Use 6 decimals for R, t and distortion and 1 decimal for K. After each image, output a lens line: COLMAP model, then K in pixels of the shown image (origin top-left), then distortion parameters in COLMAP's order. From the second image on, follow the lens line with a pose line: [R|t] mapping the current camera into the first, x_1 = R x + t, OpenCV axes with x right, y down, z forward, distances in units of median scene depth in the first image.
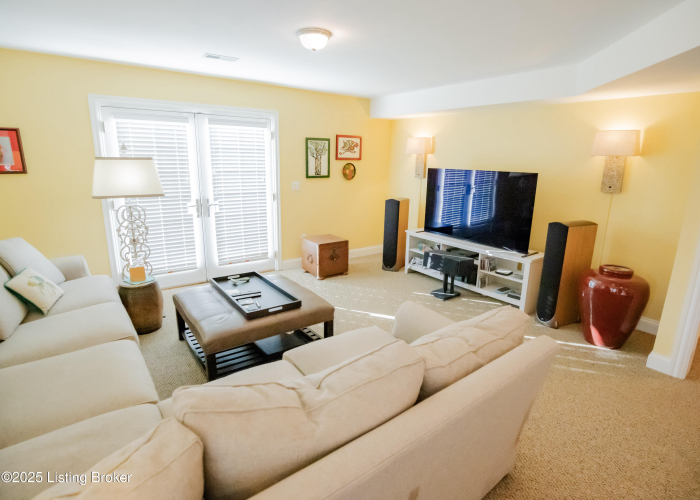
lens RADIAL K [[363.4, 0, 350.0], [0, 363.4, 250.0], [0, 0, 1]] dist [-0.029884, 0.003175]
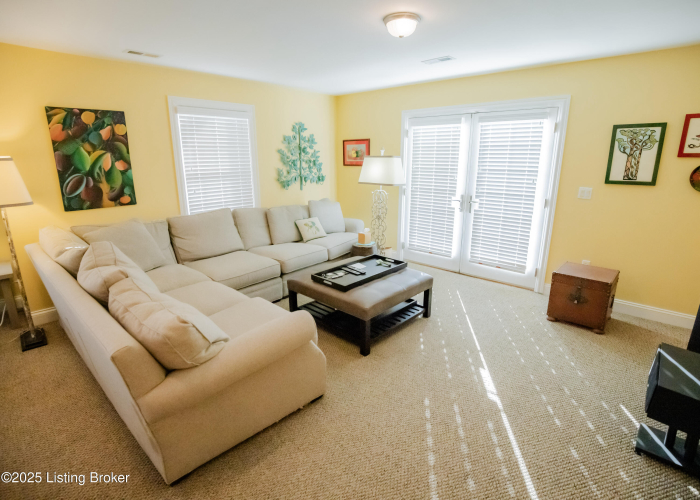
lens RADIAL K [[353.4, 0, 348.1], [0, 353.4, 247.8], [0, 0, 1]] dist [-0.030156, 0.001128]
pose [[0.180712, 0.232895, -0.955564, 0.503451], [-0.226421, 0.955316, 0.190015, -0.103447], [0.957119, 0.182022, 0.225369, 0.434354]]
